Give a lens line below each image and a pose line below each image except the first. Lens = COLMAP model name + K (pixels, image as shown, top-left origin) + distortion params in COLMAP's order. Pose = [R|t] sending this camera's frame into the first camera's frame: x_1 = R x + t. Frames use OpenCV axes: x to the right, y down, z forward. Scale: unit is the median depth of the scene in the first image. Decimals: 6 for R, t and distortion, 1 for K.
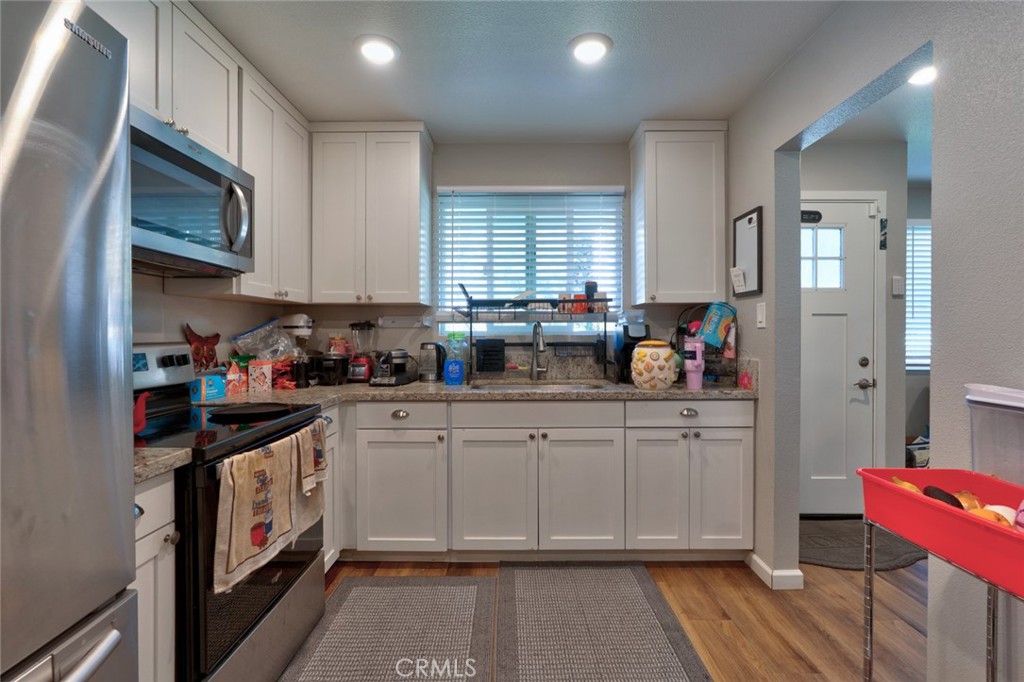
lens RADIAL K [[464.4, 0, 515.9], [0, 464.4, 336.6], [0, 0, 1]] dist [-0.004839, 0.000477]
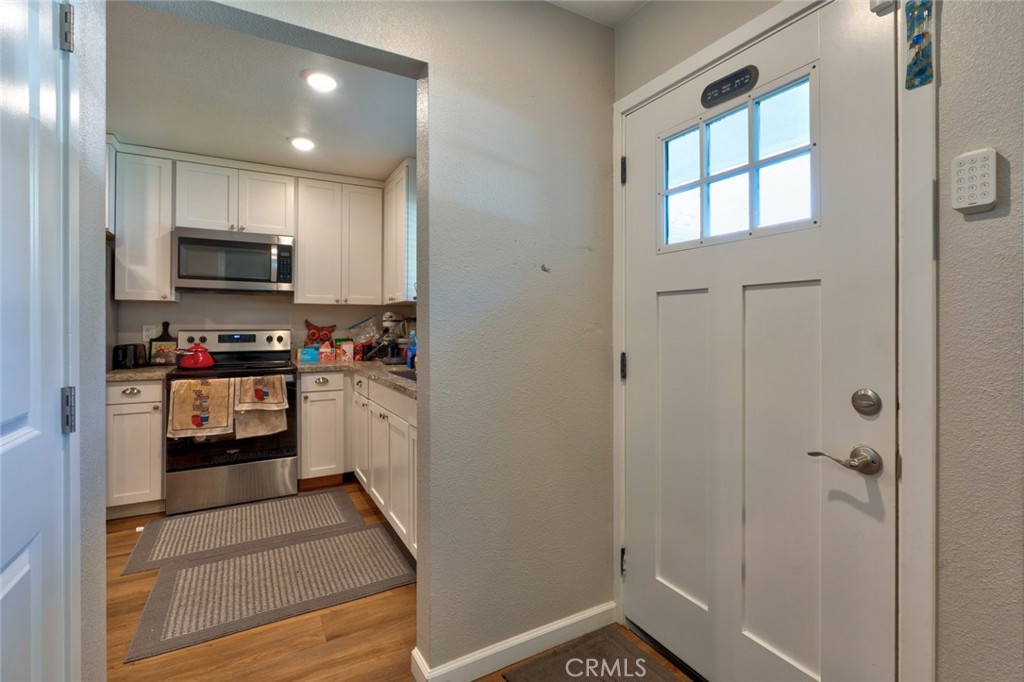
lens RADIAL K [[464.4, 0, 514.9], [0, 464.4, 330.4], [0, 0, 1]] dist [-0.004839, 0.000477]
pose [[0.502895, 0.010311, -0.864286, 1.219696], [-0.011165, 0.999923, 0.005433, -0.003920], [0.864275, 0.006917, 0.502971, 0.735103]]
